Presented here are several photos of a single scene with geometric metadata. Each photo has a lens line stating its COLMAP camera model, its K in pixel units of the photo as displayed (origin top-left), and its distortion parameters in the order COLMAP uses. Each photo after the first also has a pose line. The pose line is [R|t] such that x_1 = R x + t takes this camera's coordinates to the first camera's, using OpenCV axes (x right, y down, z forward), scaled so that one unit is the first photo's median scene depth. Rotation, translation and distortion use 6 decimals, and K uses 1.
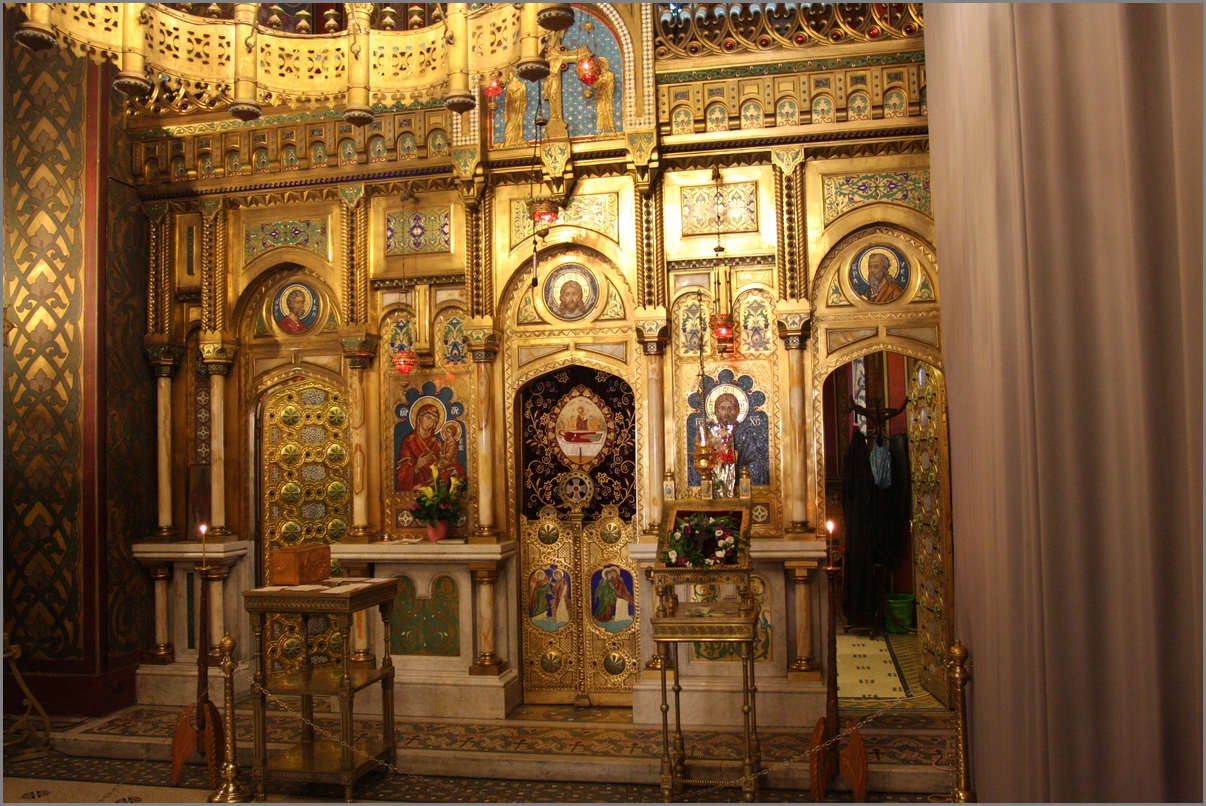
lens RADIAL K [[1035.6, 0, 595.8], [0, 1035.6, 403.8], [0, 0, 1]] dist [-0.066716, 0.035837]
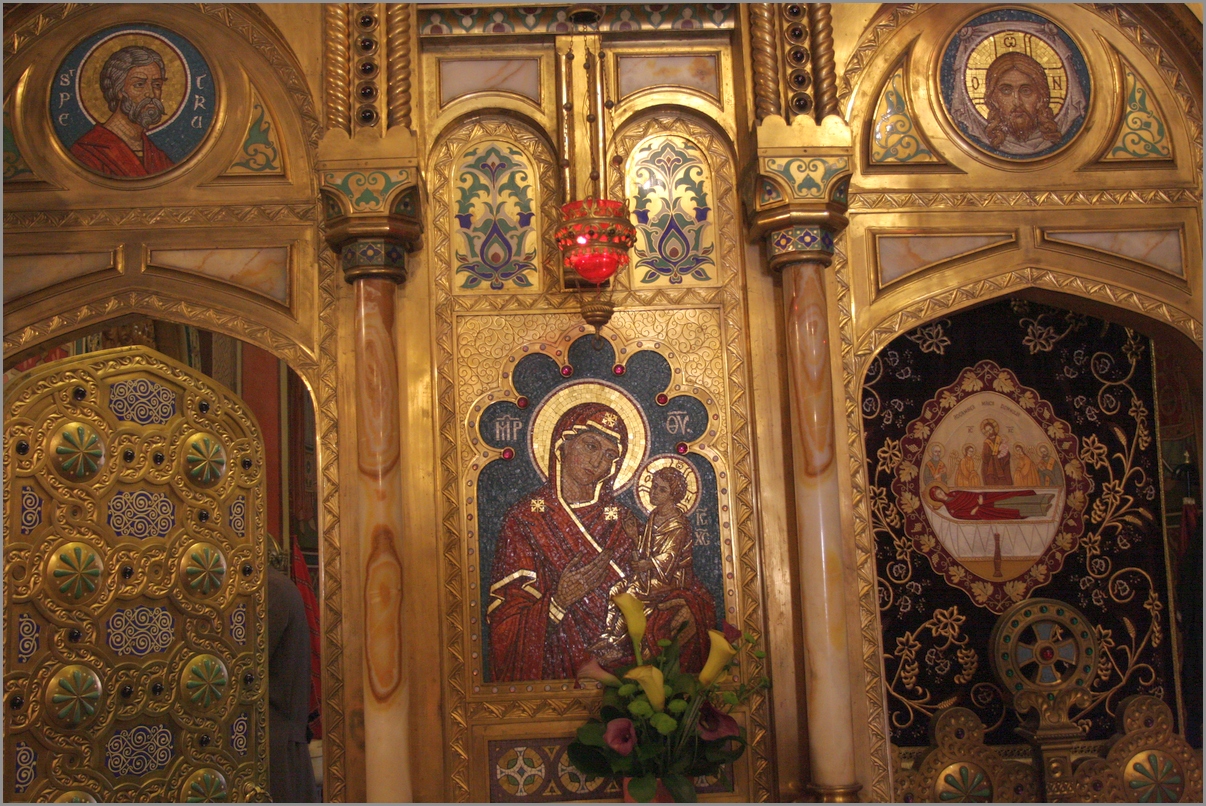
lens RADIAL K [[1322.4, 0, 602.4], [0, 1322.4, 406.0], [0, 0, 1]] dist [-0.062956, 0.000000]
pose [[0.960339, 0.017417, 0.278291, -0.275354], [0.008604, 0.995721, -0.092008, 0.039519], [-0.278703, 0.090754, 0.956080, 0.615081]]
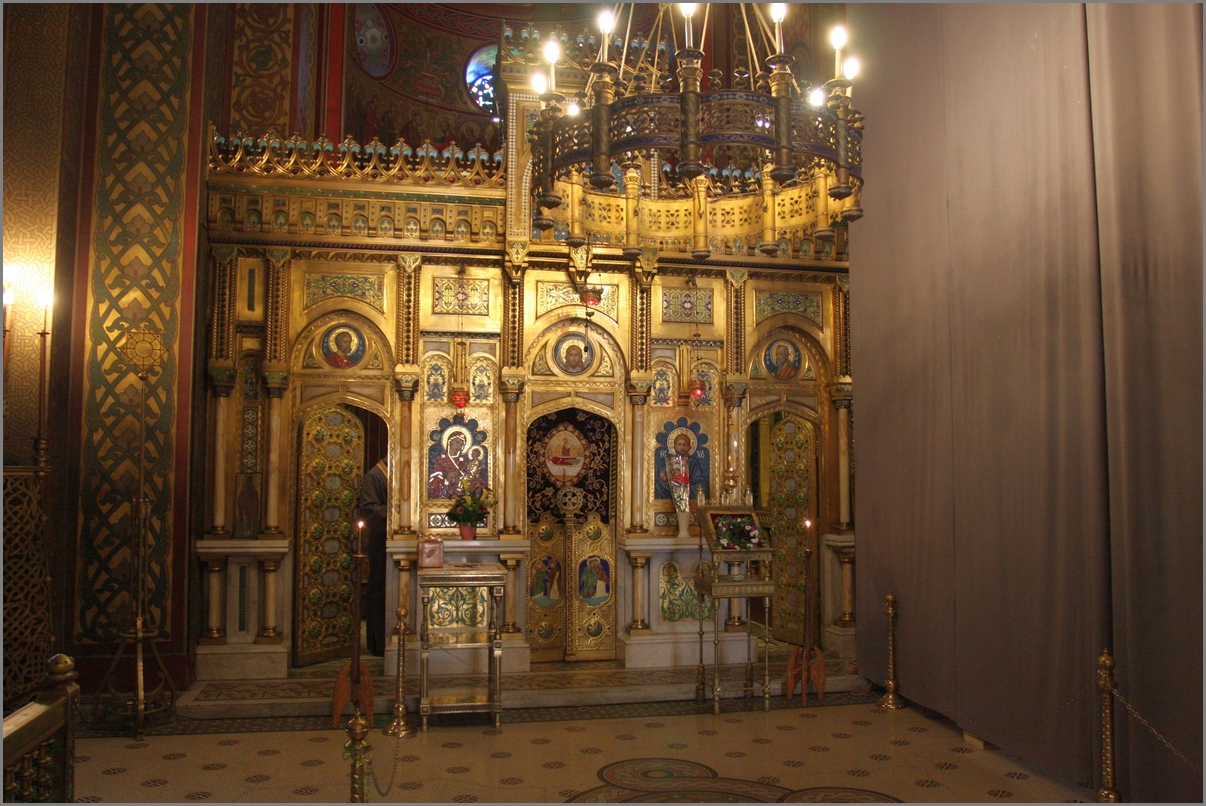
lens RADIAL K [[1009.0, 0, 594.5], [0, 1009.0, 406.5], [0, 0, 1]] dist [-0.053232, 0.006962]
pose [[0.916814, 0.055571, 0.395430, -0.507742], [-0.046437, 0.998388, -0.032641, 0.002635], [-0.396606, 0.011563, 0.917916, -0.214886]]
